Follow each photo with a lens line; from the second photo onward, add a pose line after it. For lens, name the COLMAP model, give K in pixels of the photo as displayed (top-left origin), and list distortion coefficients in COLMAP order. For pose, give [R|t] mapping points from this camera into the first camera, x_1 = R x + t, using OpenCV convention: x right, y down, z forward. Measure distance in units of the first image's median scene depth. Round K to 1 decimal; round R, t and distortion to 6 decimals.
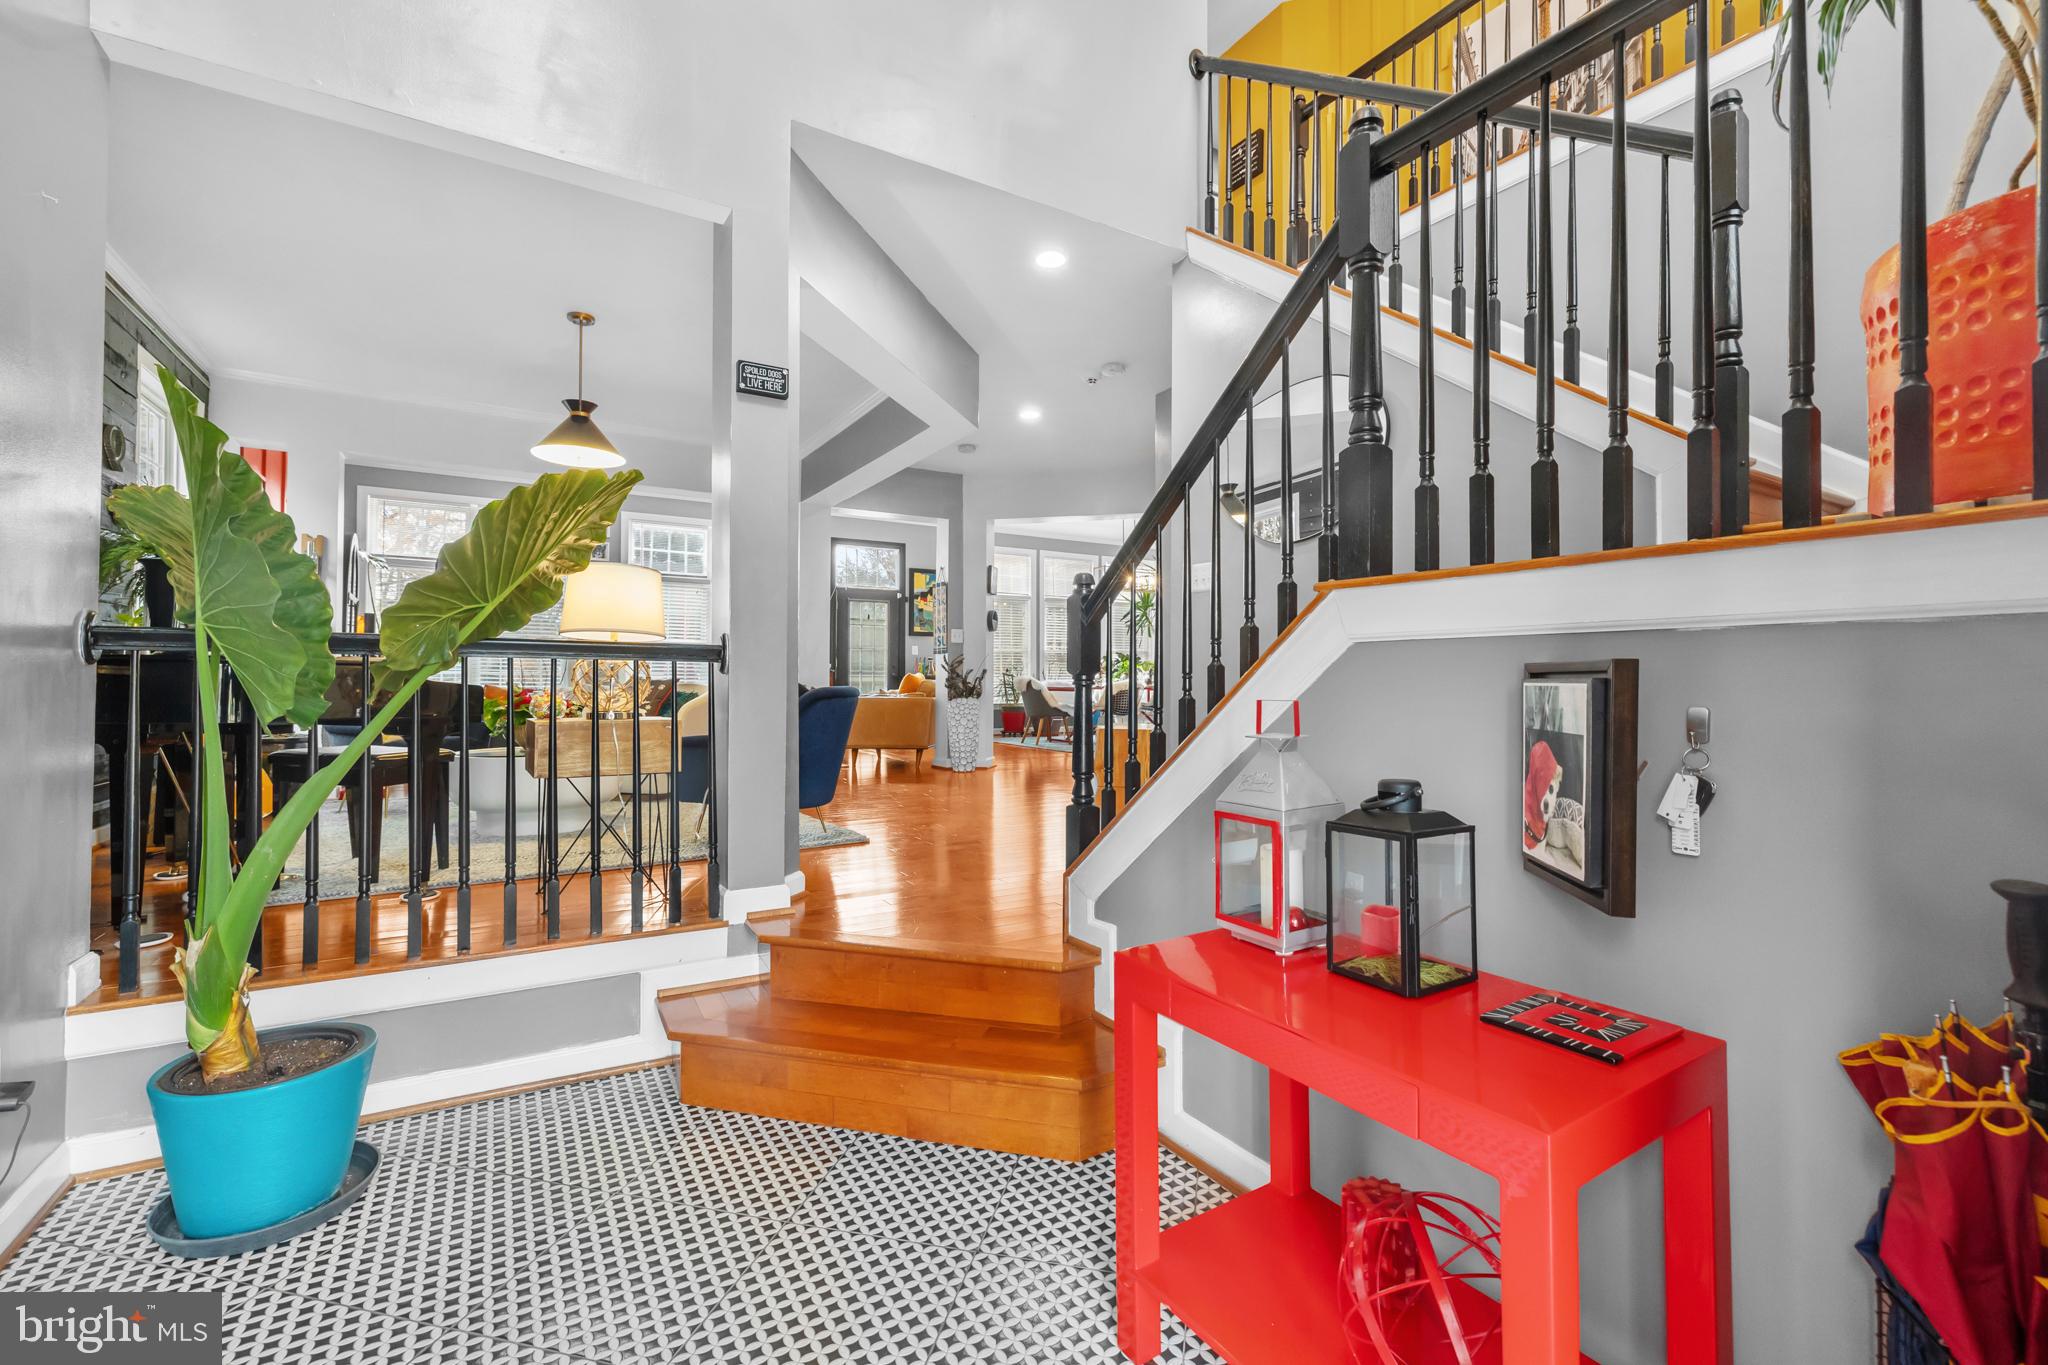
lens RADIAL K [[860.0, 0, 1011.4], [0, 860.0, 681.1], [0, 0, 1]] dist [0.000043, 0.000530]
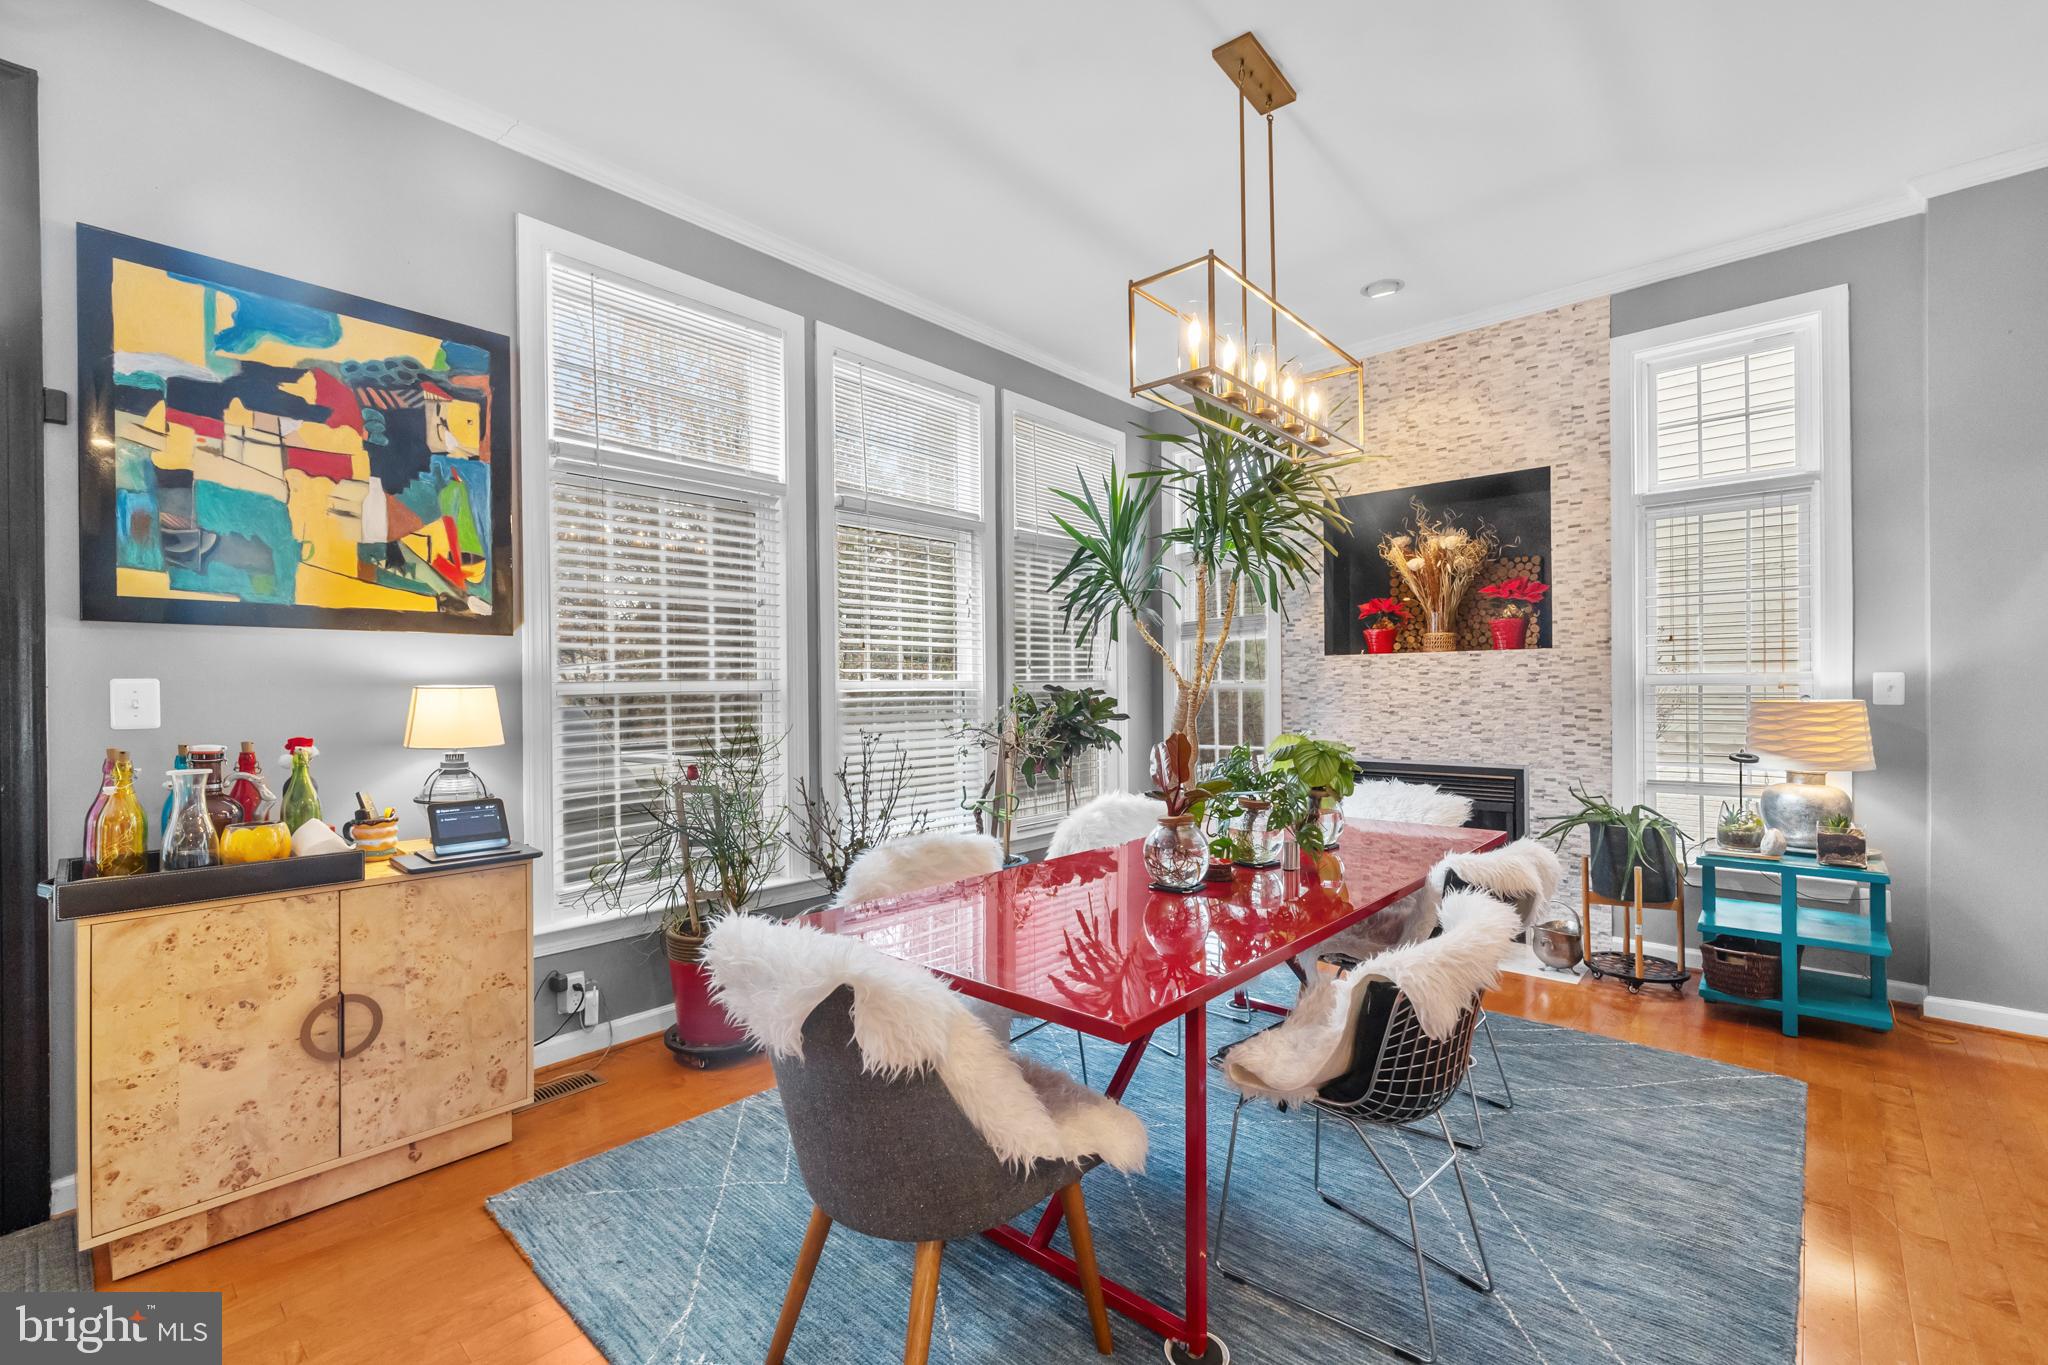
lens RADIAL K [[897.5, 0, 1024.0], [0, 897.5, 694.1], [0, 0, 1]] dist [0.000424, -0.000240]
pose [[0.948643, -0.012788, 0.316091, 0.022168], [0.012210, 0.999918, 0.003809, -0.182264], [-0.316114, 0.000246, 0.948721, 3.928690]]
